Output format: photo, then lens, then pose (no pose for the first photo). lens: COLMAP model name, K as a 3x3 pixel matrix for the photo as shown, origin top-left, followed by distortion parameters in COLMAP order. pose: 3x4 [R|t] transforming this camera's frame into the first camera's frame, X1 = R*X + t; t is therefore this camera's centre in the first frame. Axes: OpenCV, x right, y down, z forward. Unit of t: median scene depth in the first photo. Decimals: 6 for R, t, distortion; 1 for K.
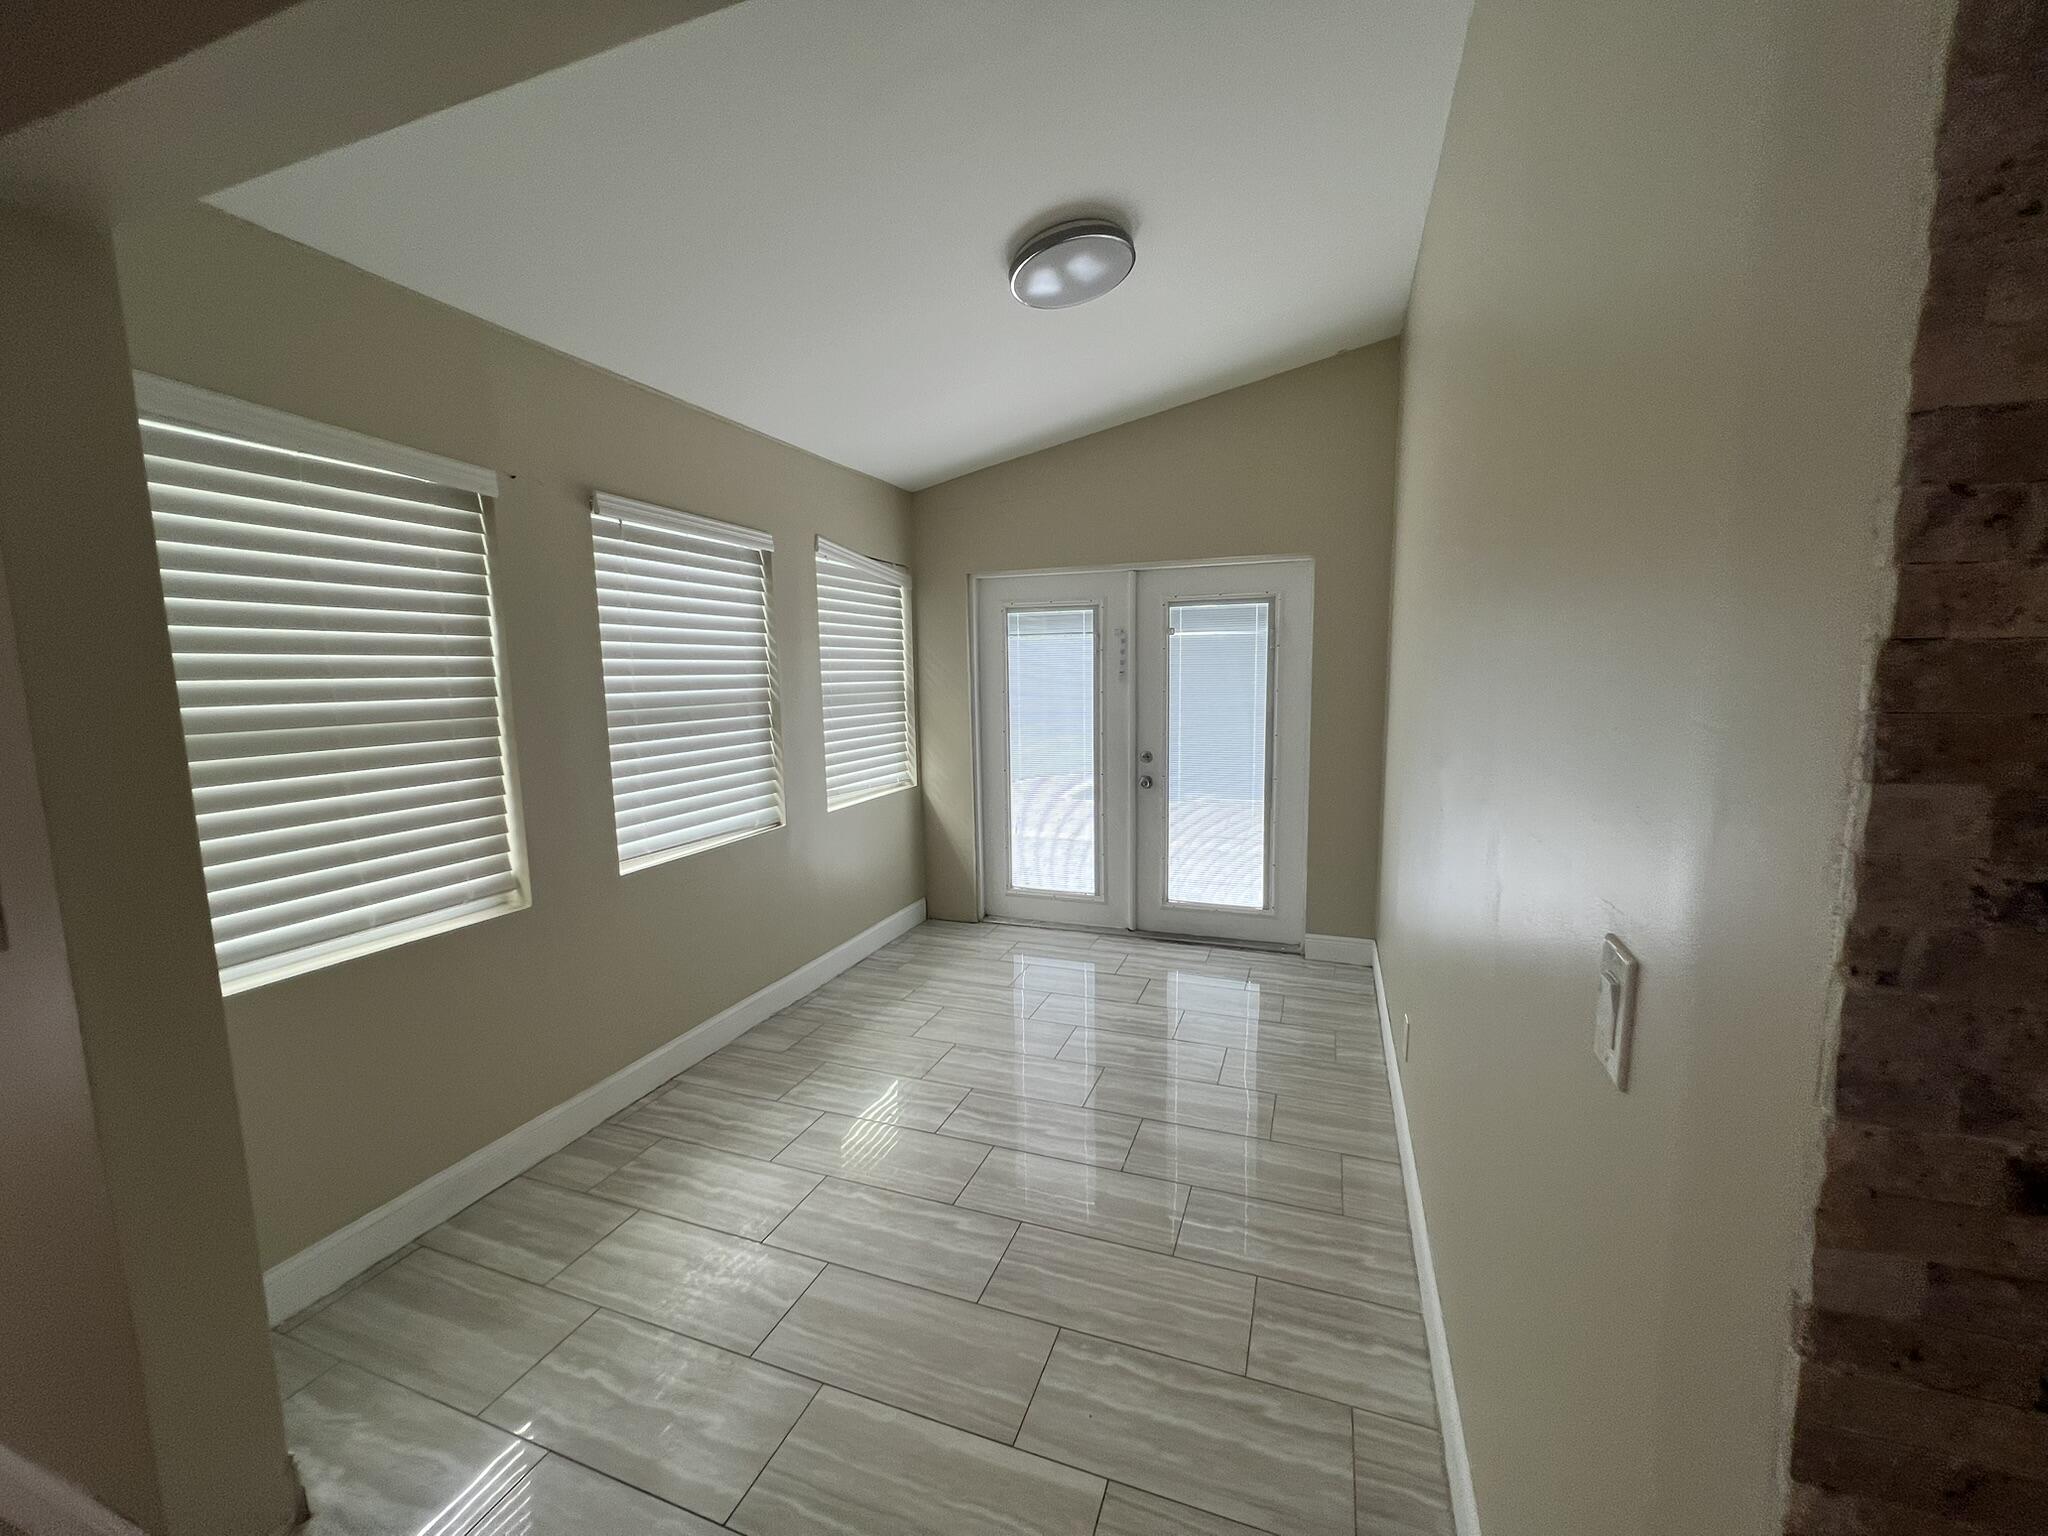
lens RADIAL K [[827.0, 0, 1020.5], [0, 827.0, 780.6], [0, 0, 1]] dist [-0.000522, 0.000308]
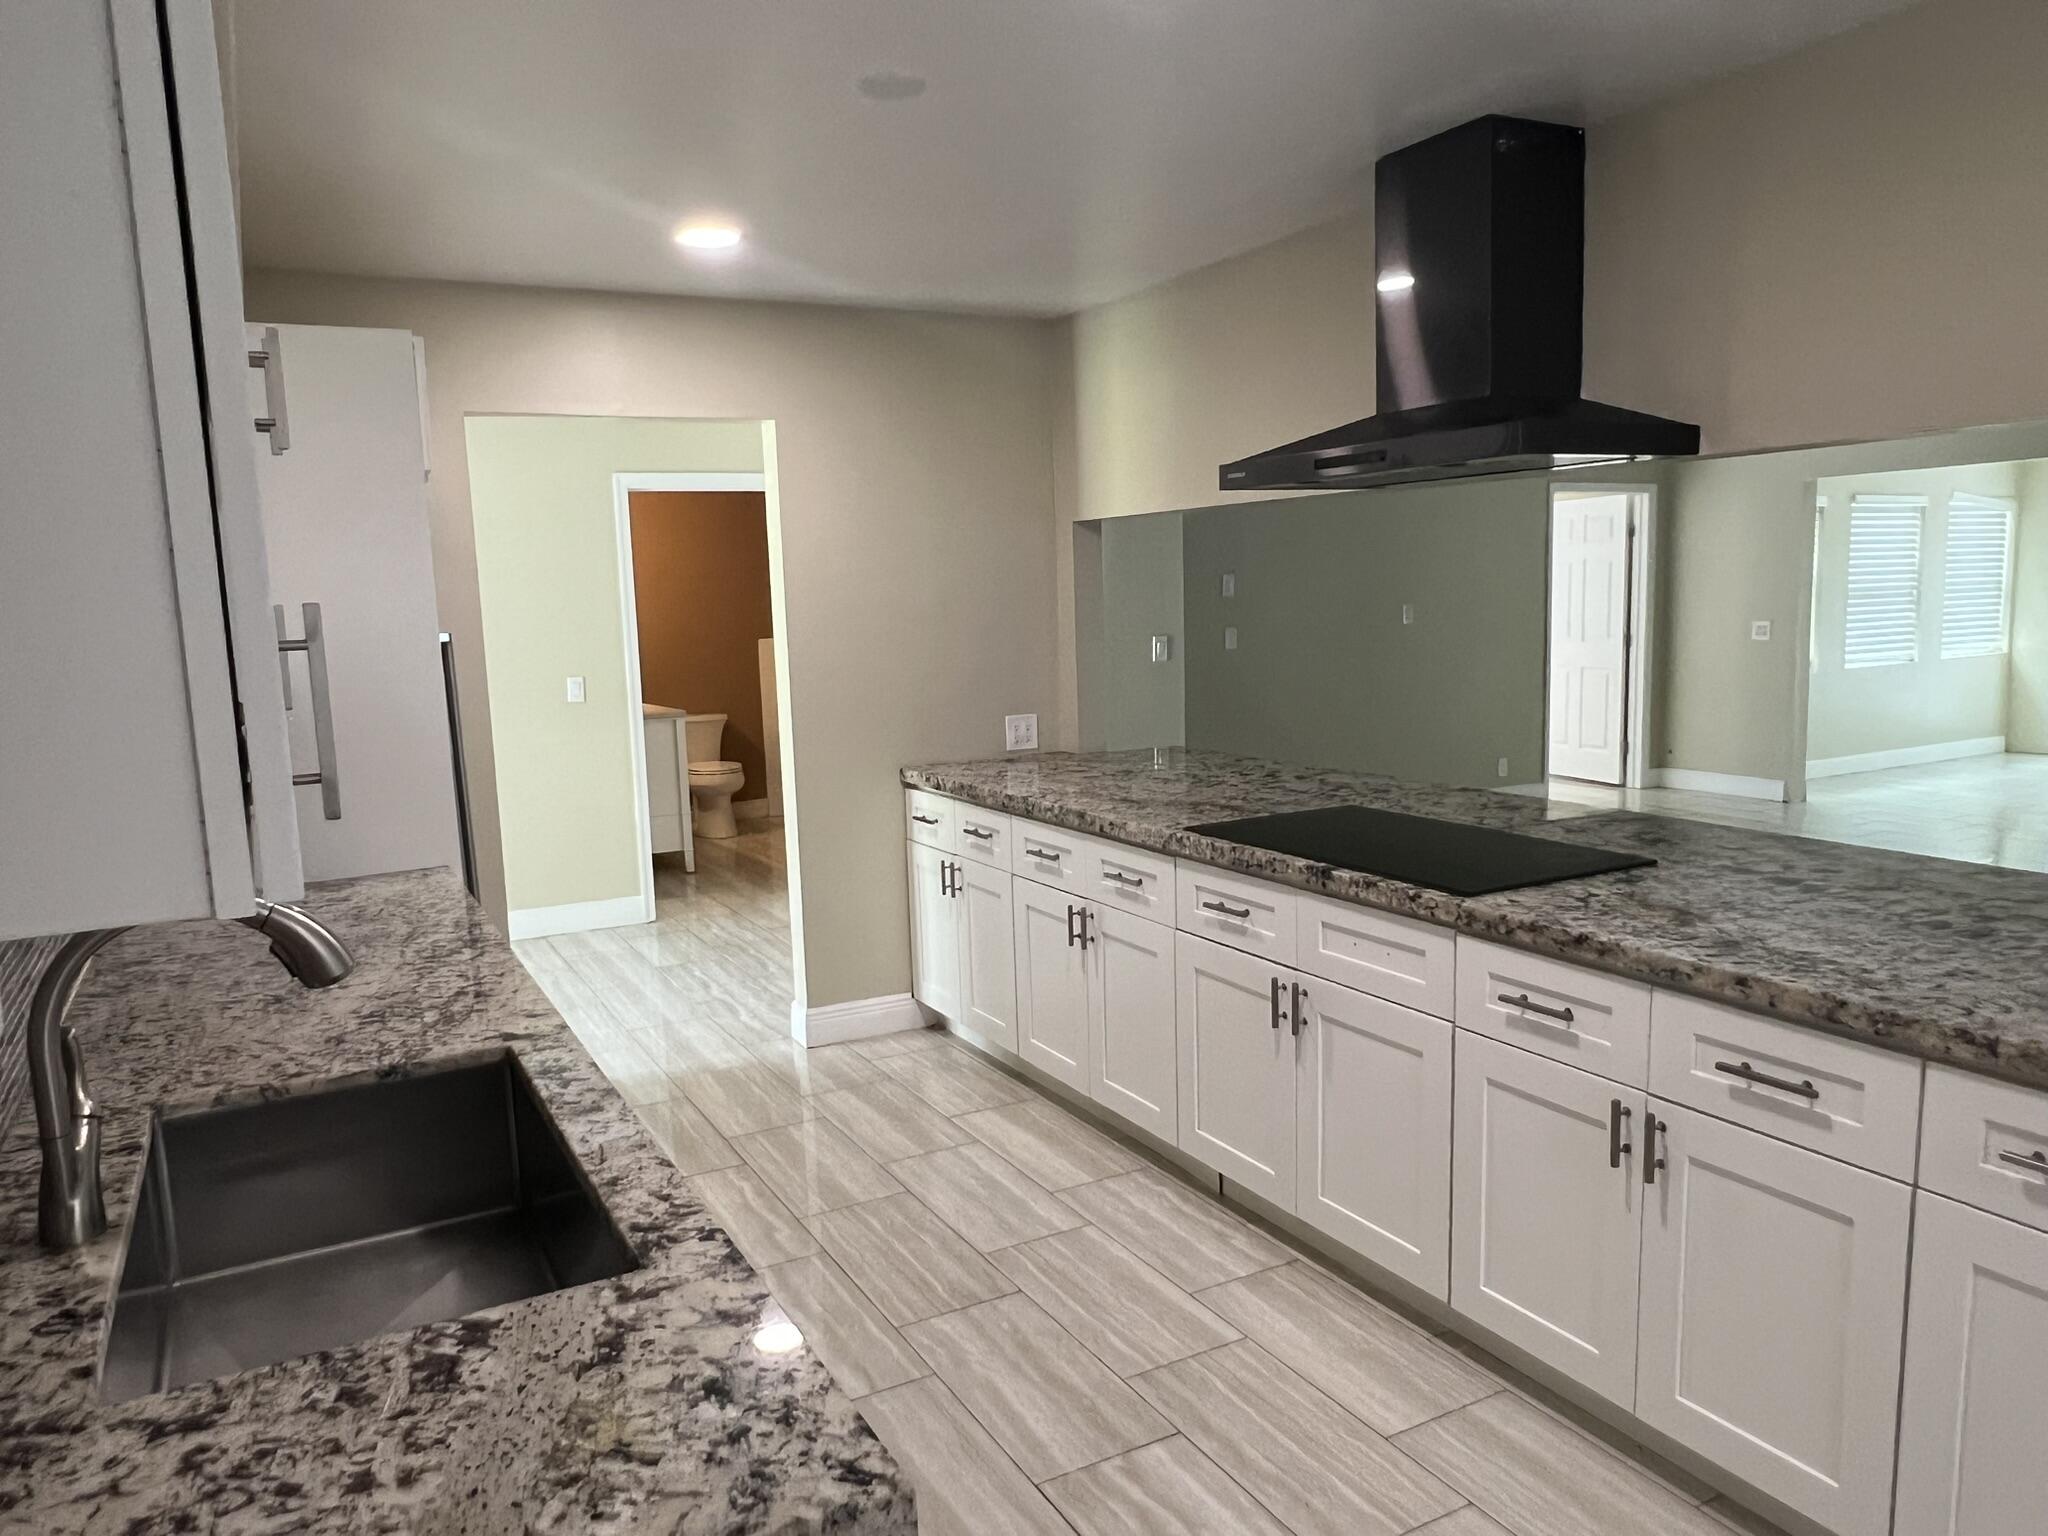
lens RADIAL K [[1427.6, 0, 1030.2], [0, 1427.6, 785.3], [0, 0, 1]] dist [-0.001070, -0.000786]
pose [[0.752663, 0.084617, -0.652946, 0.240178], [-0.067393, 0.996400, 0.051440, 0.232234], [0.654947, 0.005287, 0.755656, -2.032427]]
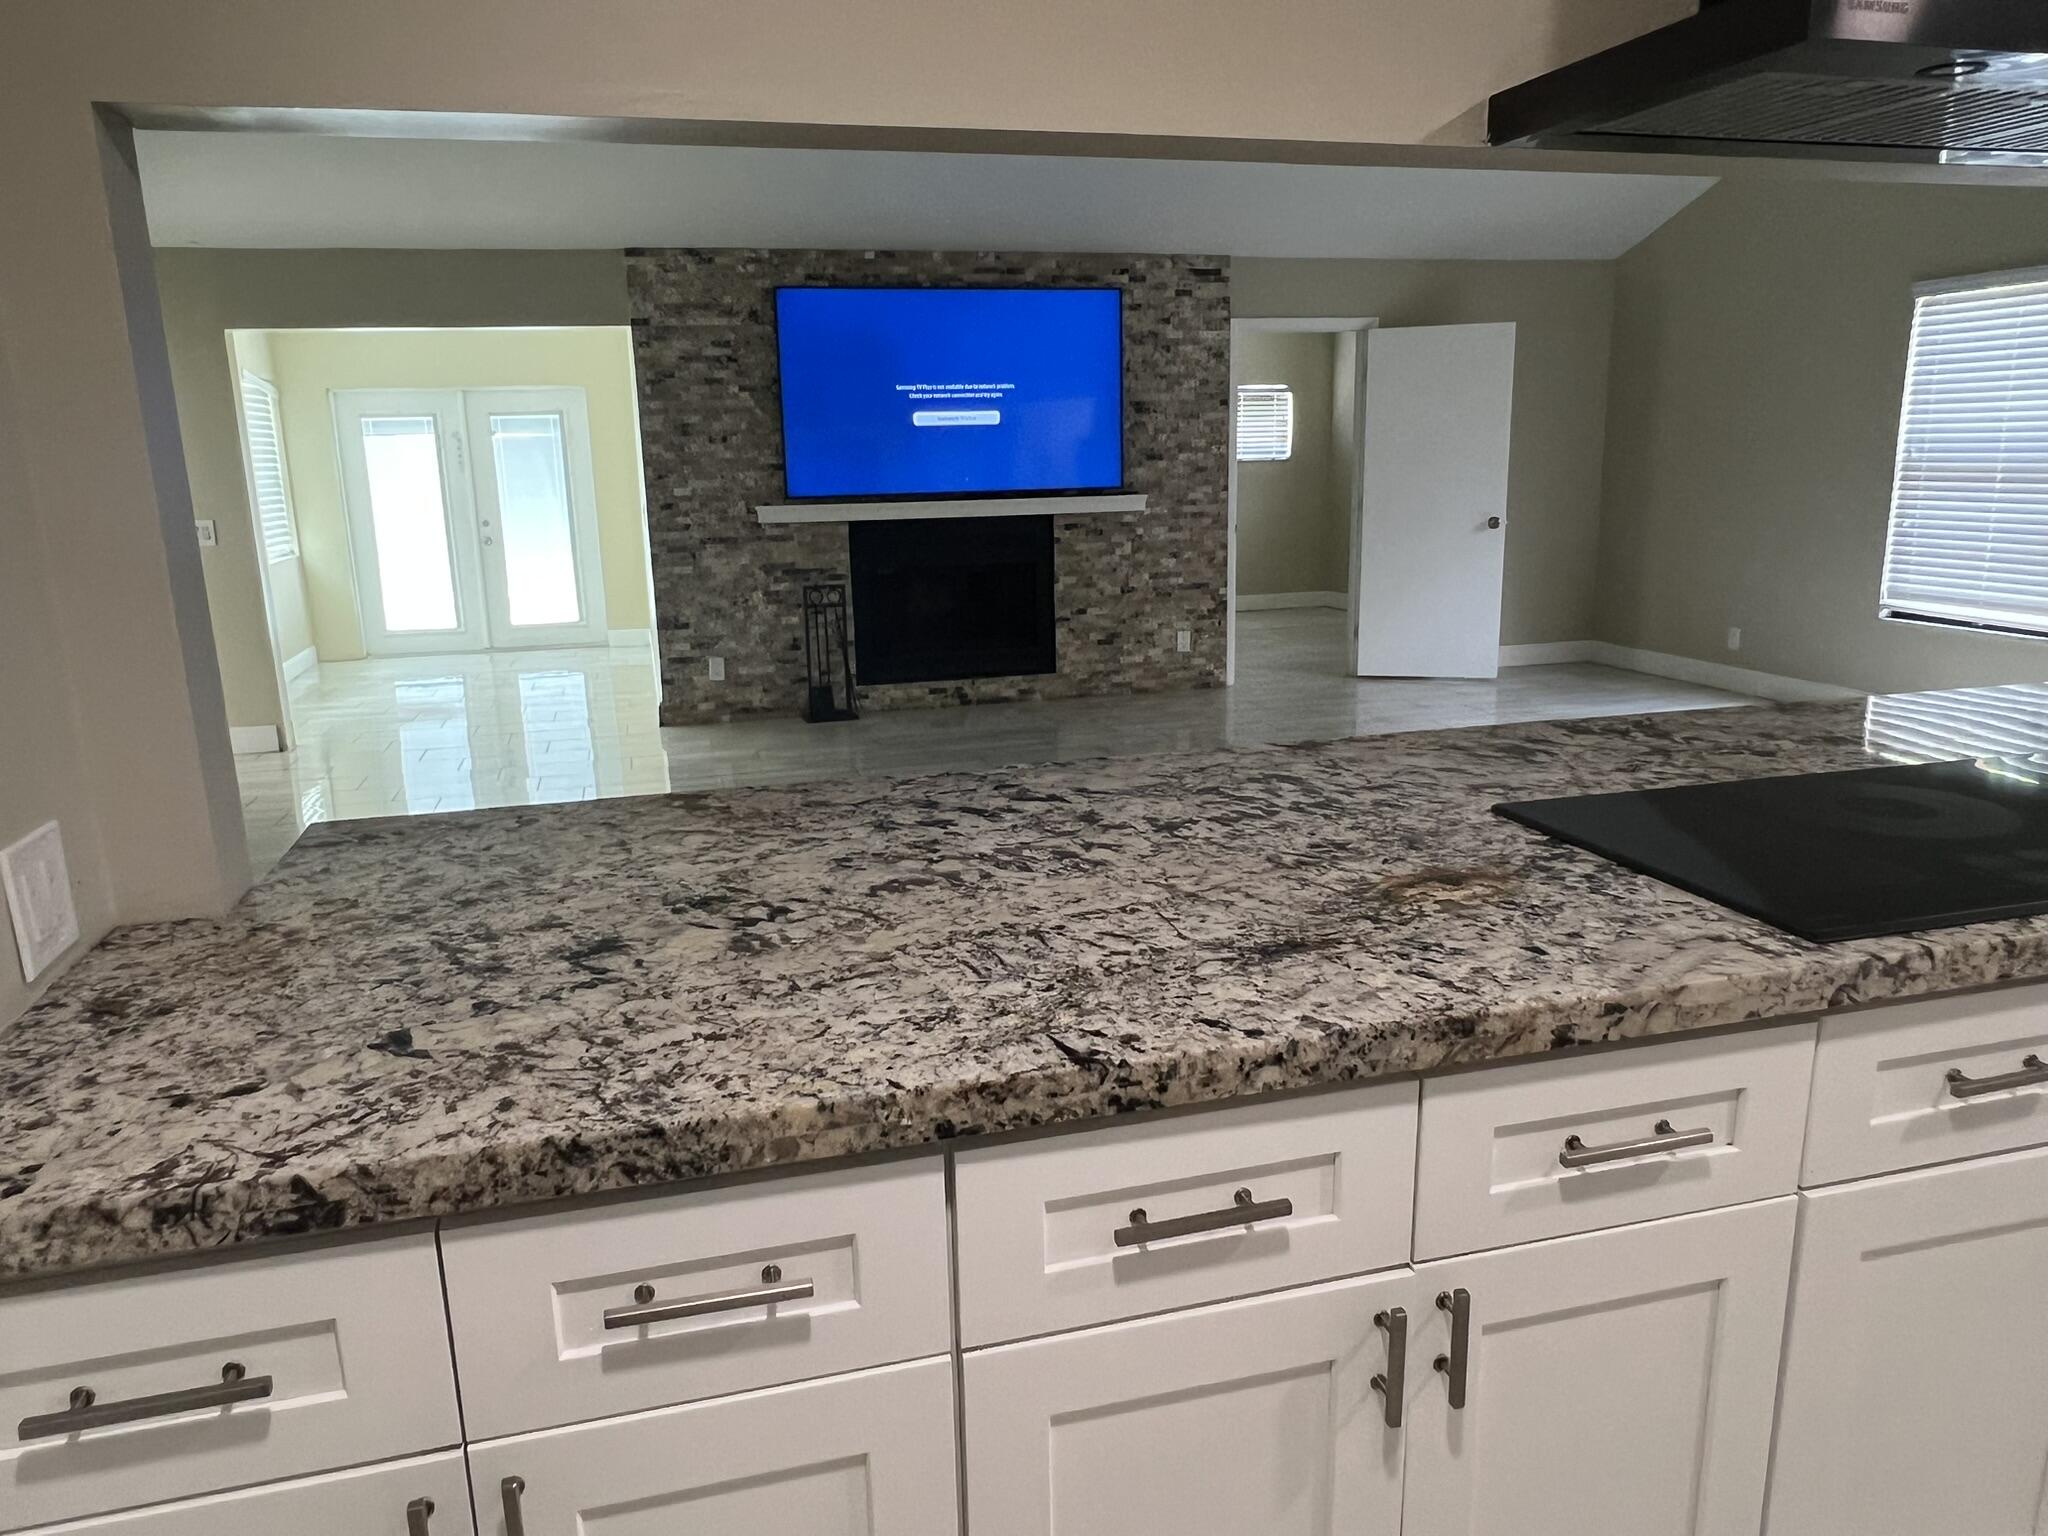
lens RADIAL K [[1427.6, 0, 984.3], [0, 1427.6, 769.3], [0, 0, 1]] dist [-0.001070, -0.000786]
pose [[0.817238, -0.131939, 0.560994, -0.571580], [0.087352, 0.990552, 0.105715, 0.204263], [-0.569642, -0.037391, 0.821042, -1.500075]]
